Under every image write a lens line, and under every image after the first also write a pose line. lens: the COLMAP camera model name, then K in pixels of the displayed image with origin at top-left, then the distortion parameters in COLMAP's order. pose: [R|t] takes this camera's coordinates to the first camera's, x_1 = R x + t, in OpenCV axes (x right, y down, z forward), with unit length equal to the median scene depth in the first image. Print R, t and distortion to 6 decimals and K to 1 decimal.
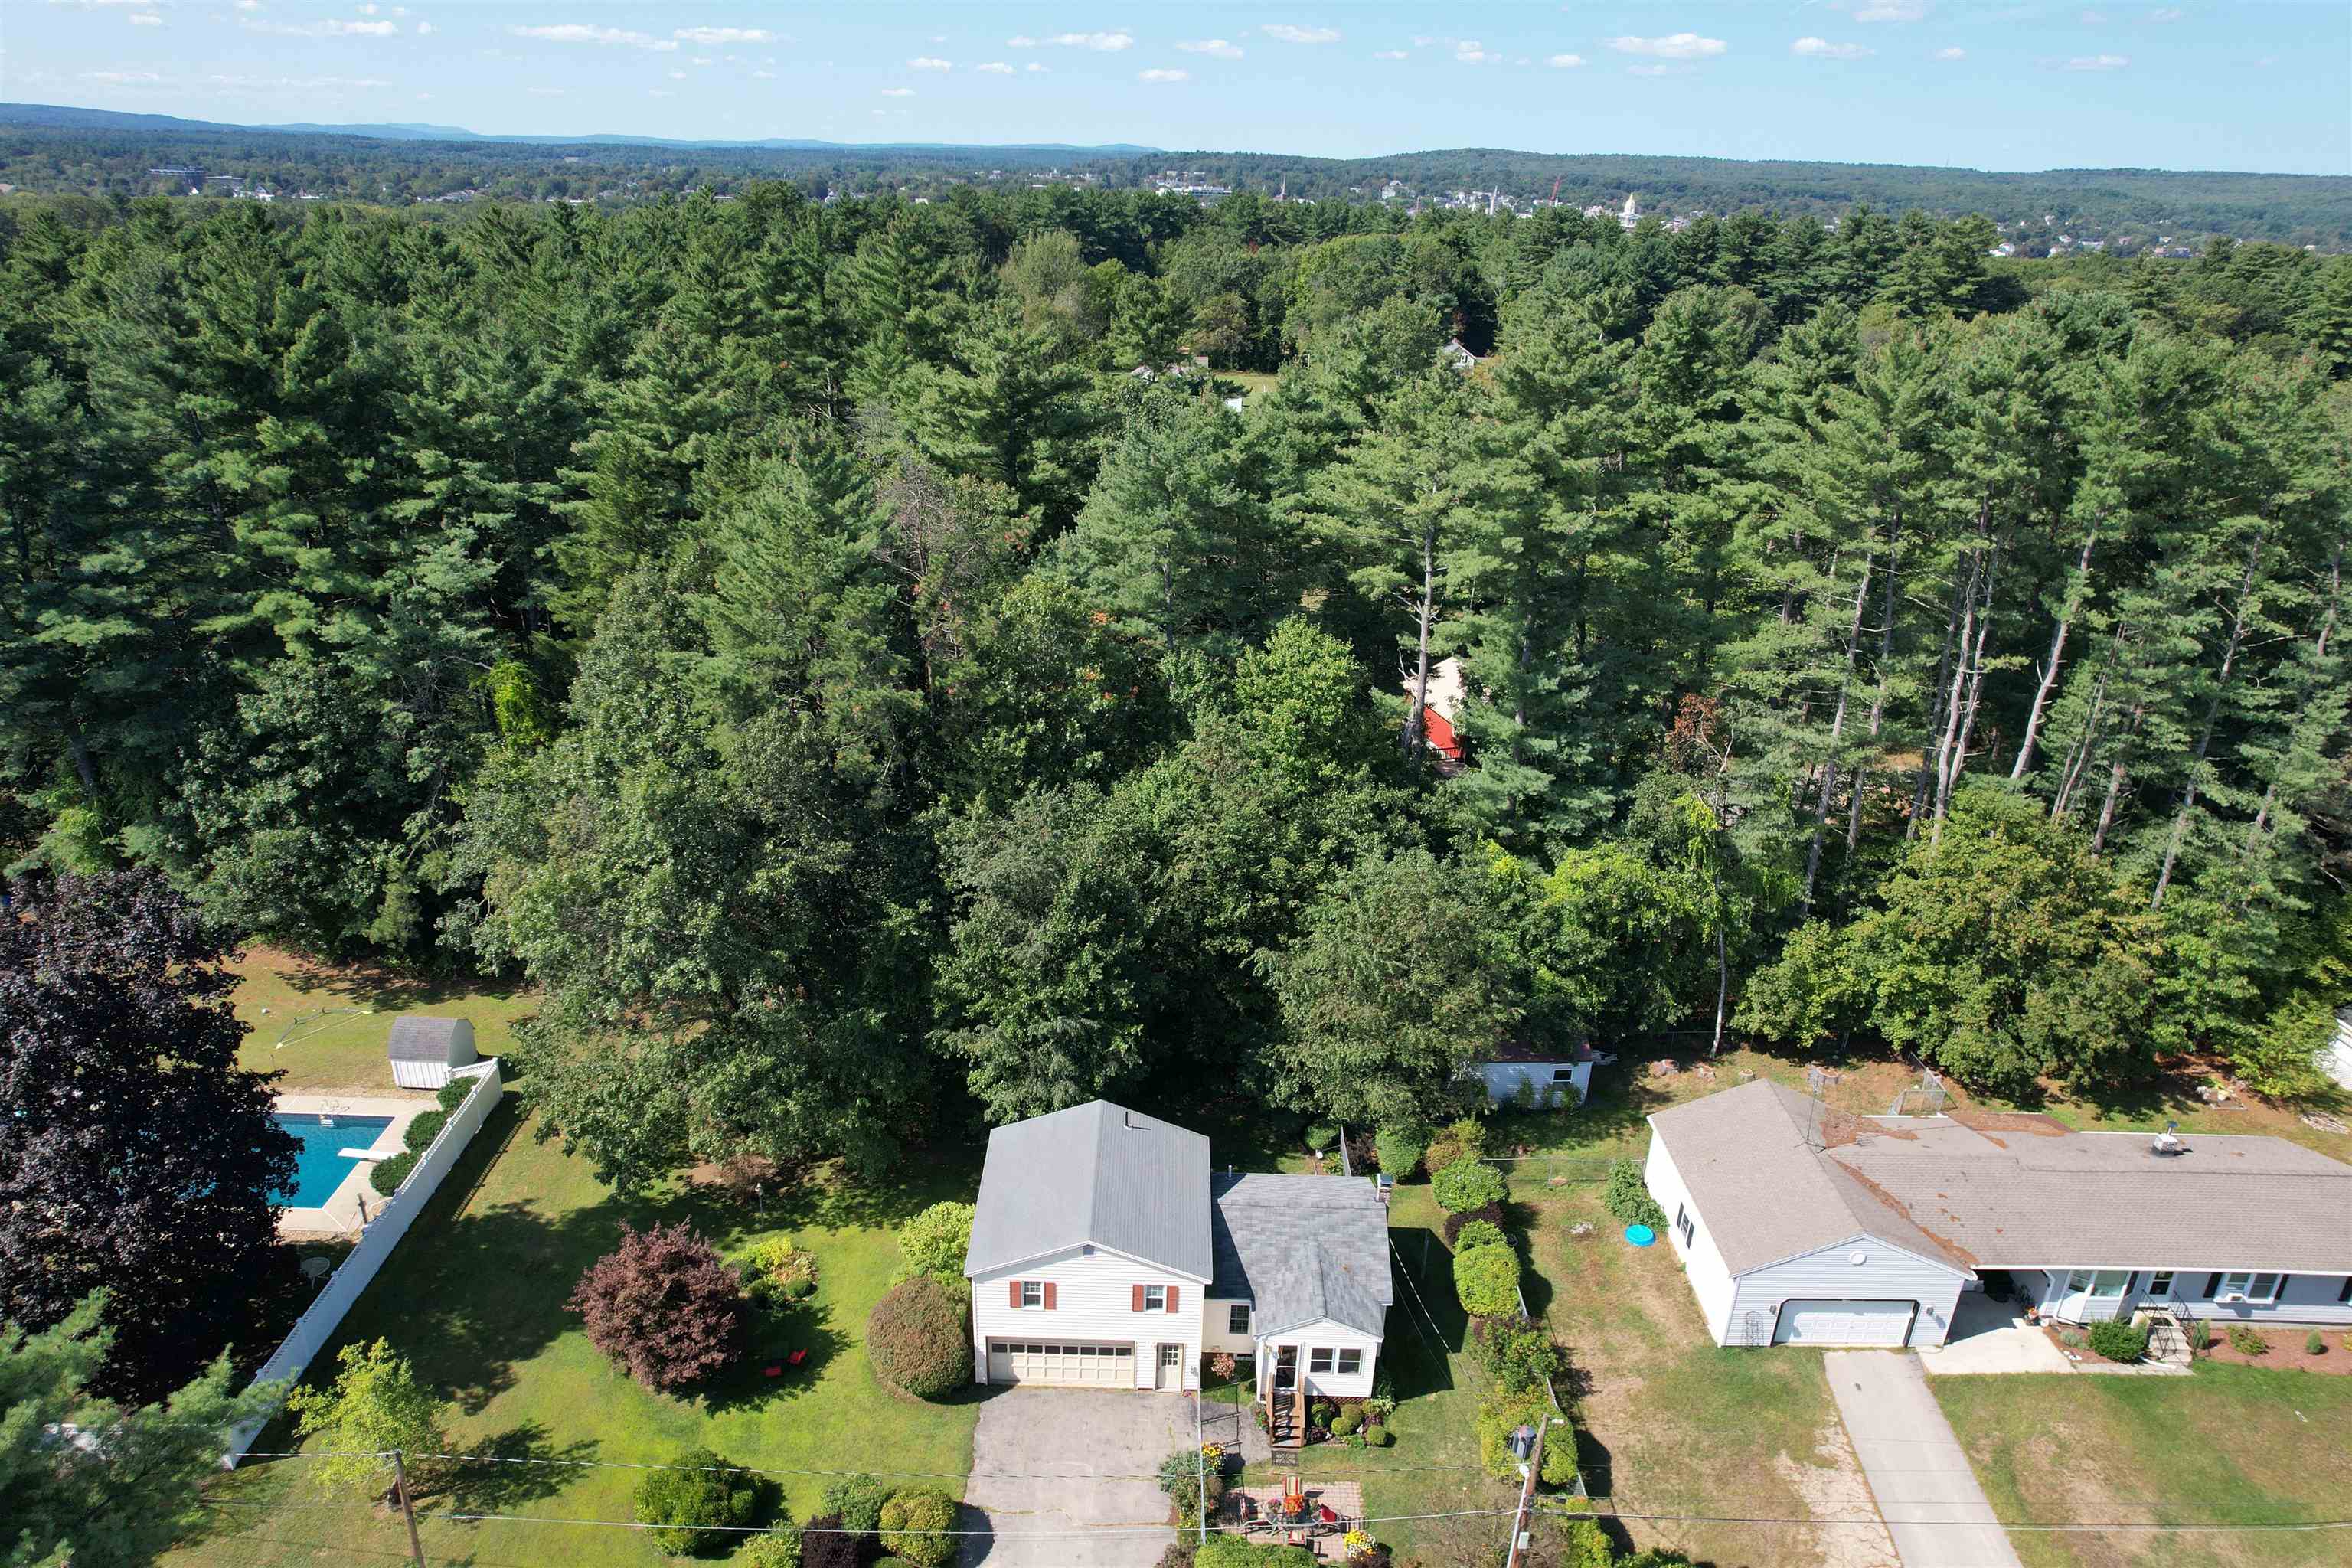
lens RADIAL K [[1487.9, 0, 1176.0], [0, 1487.9, 784.0], [0, 0, 1]] dist [-0.058921, 0.042489]
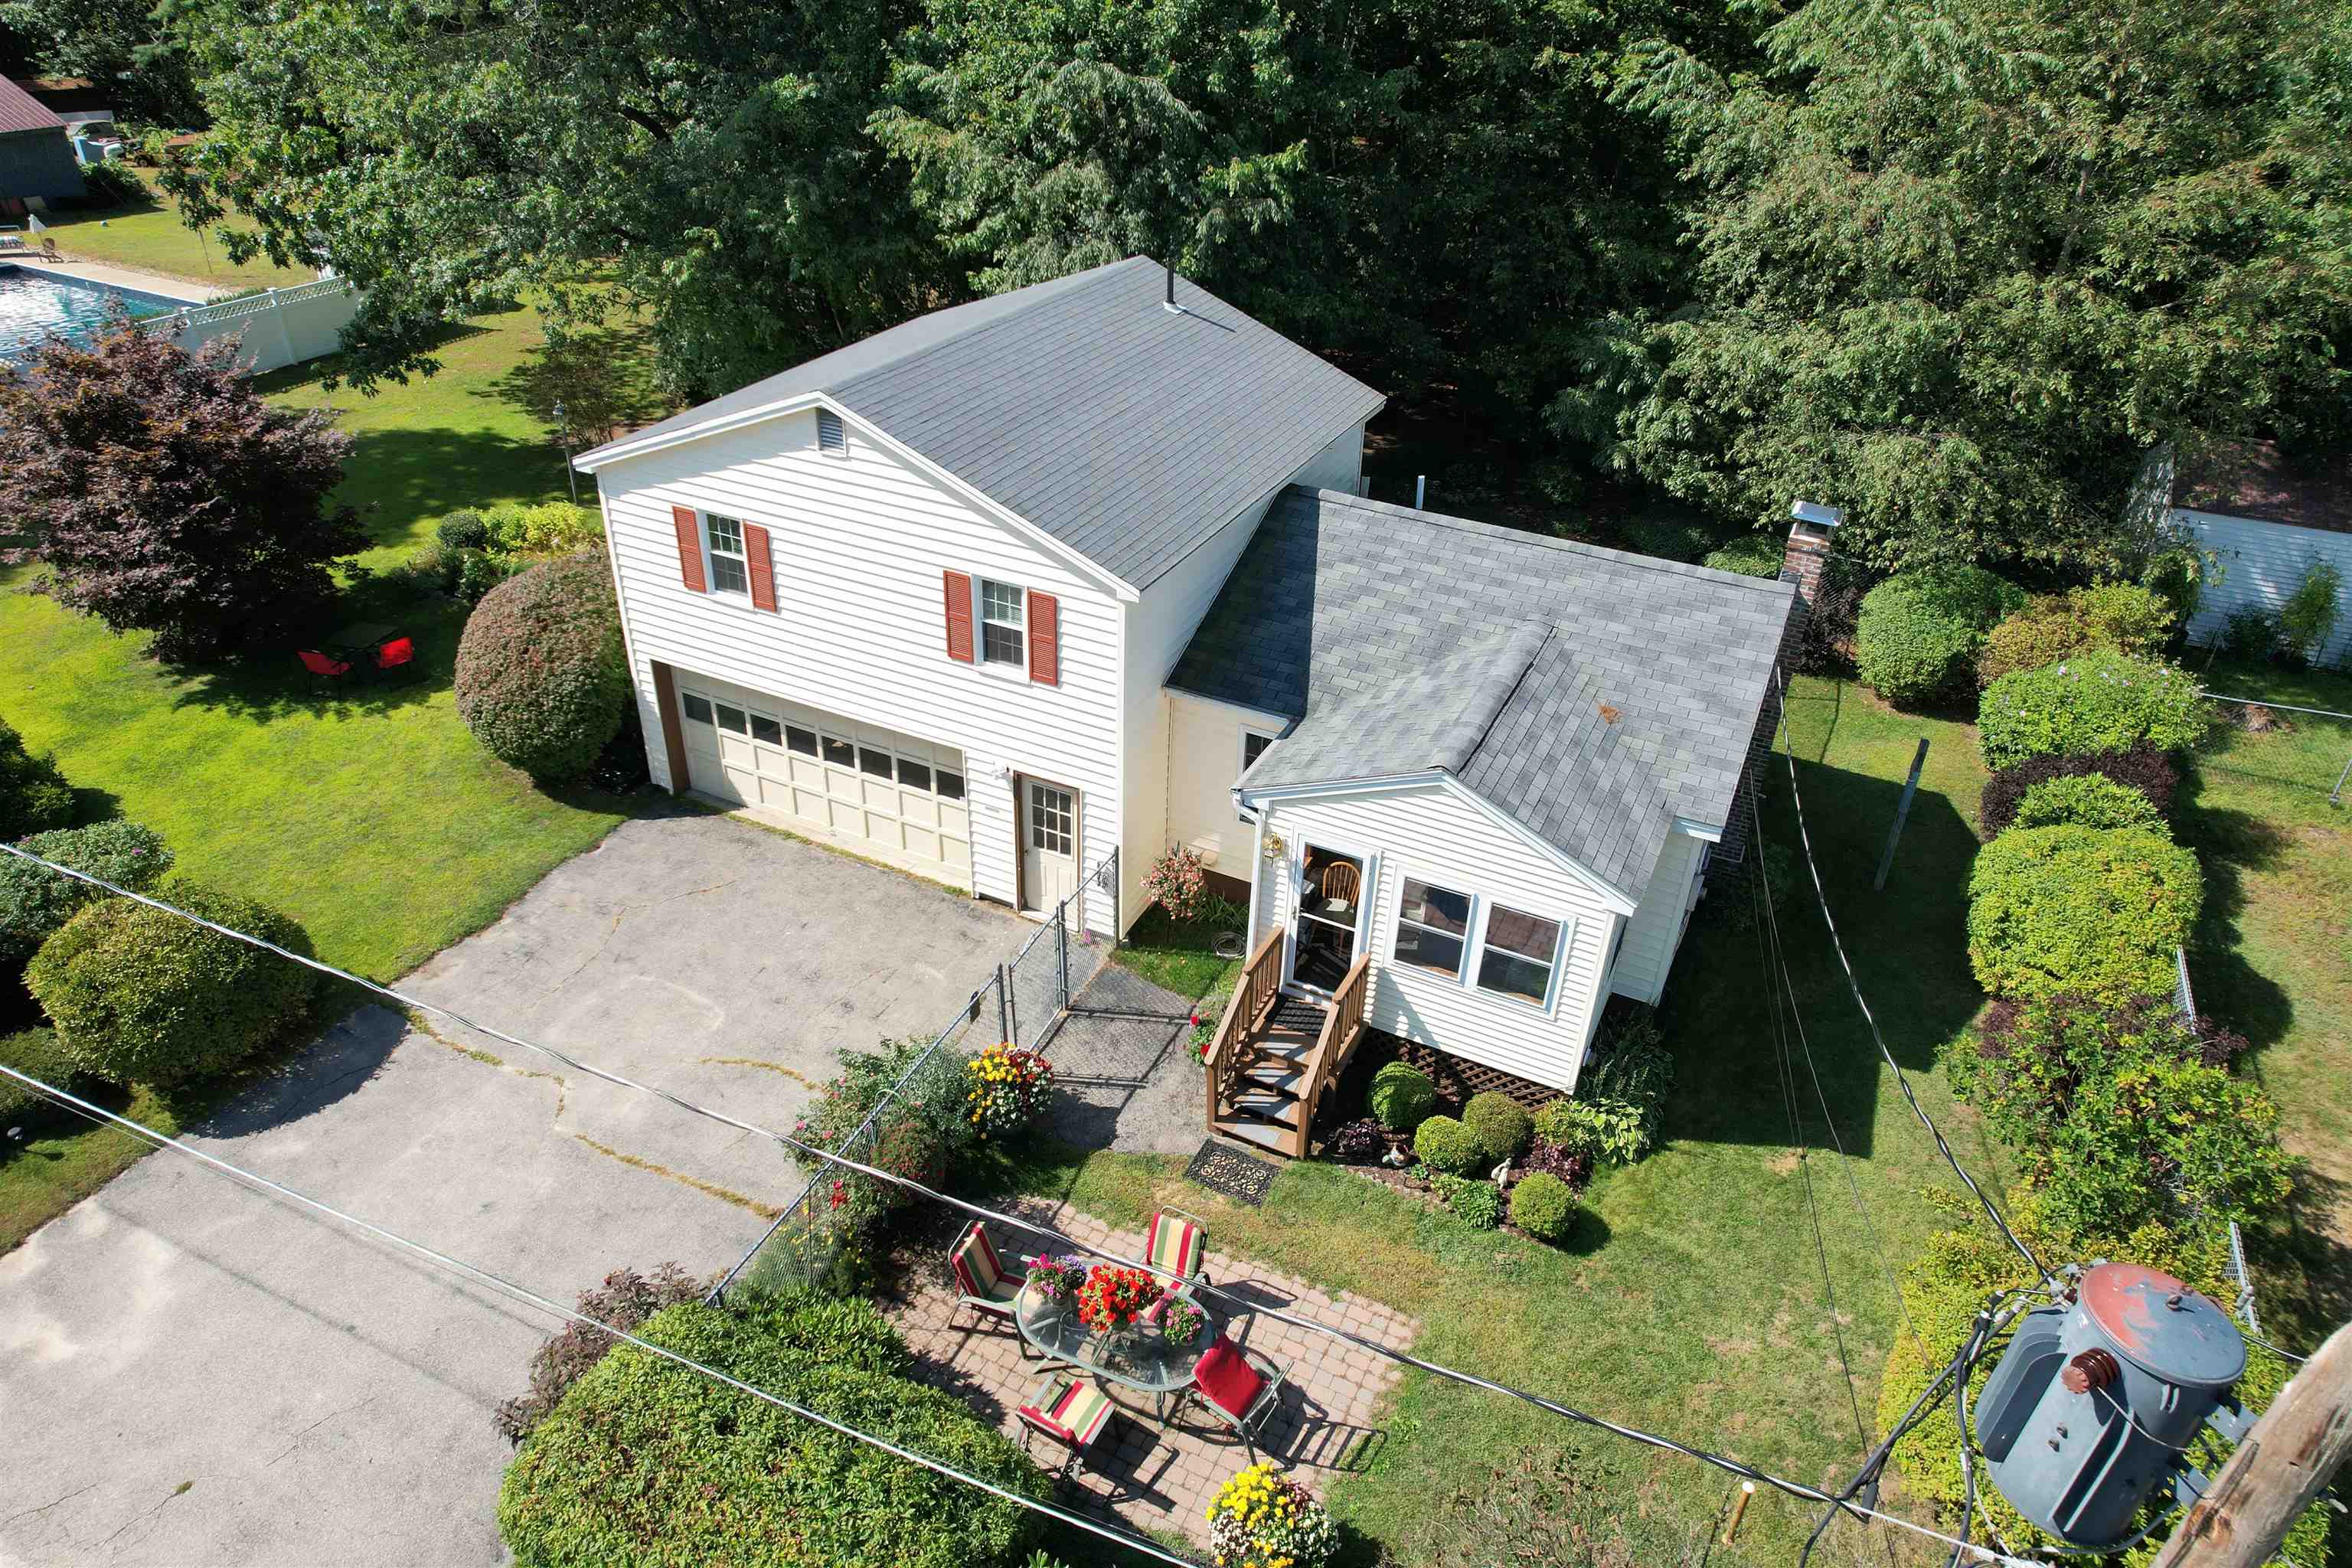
lens RADIAL K [[1487.9, 0, 1176.0], [0, 1487.9, 784.0], [0, 0, 1]] dist [-0.058921, 0.042489]
pose [[0.899955, 0.227897, -0.371677, 0.159099], [-0.169733, 0.968389, 0.182795, 0.309694], [0.401586, -0.101421, 0.910188, 0.687865]]
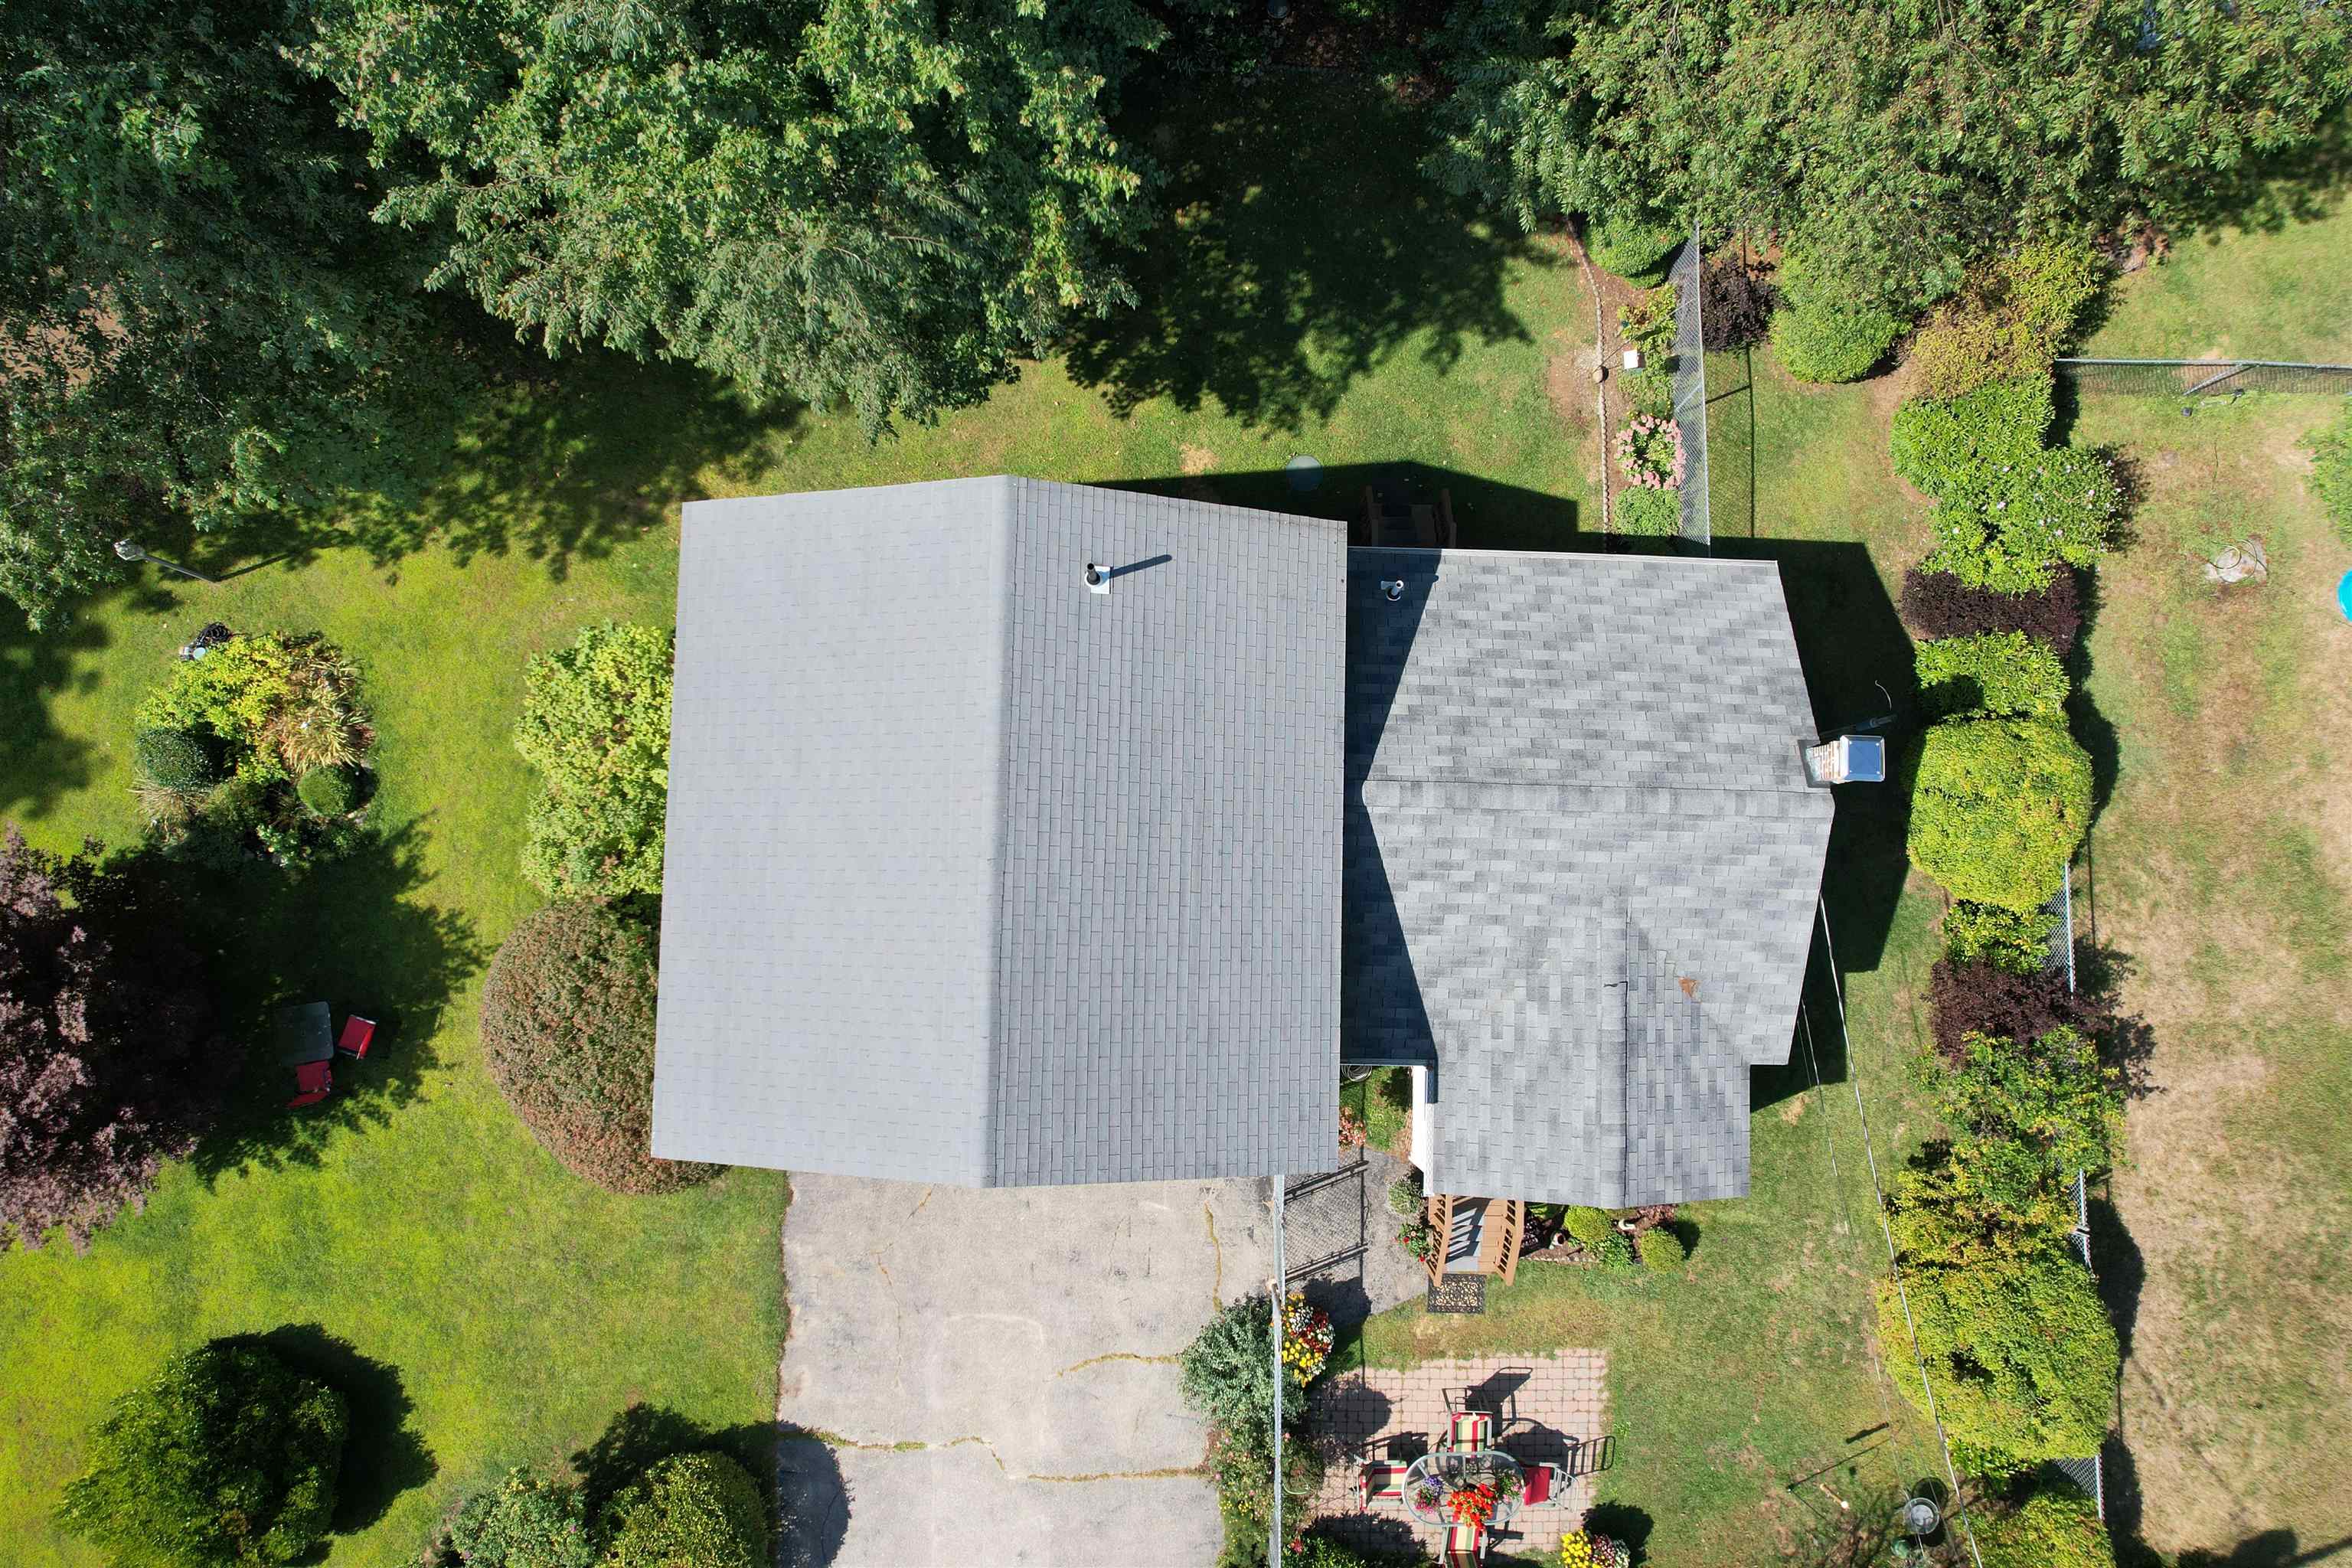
lens RADIAL K [[1487.9, 0, 1176.0], [0, 1487.9, 784.0], [0, 0, 1]] dist [-0.058921, 0.042489]
pose [[0.999827, 0.017696, -0.005742, -0.014812], [-0.003227, 0.468907, 0.883242, -0.030412], [0.018322, -0.883070, 0.468883, 0.894823]]
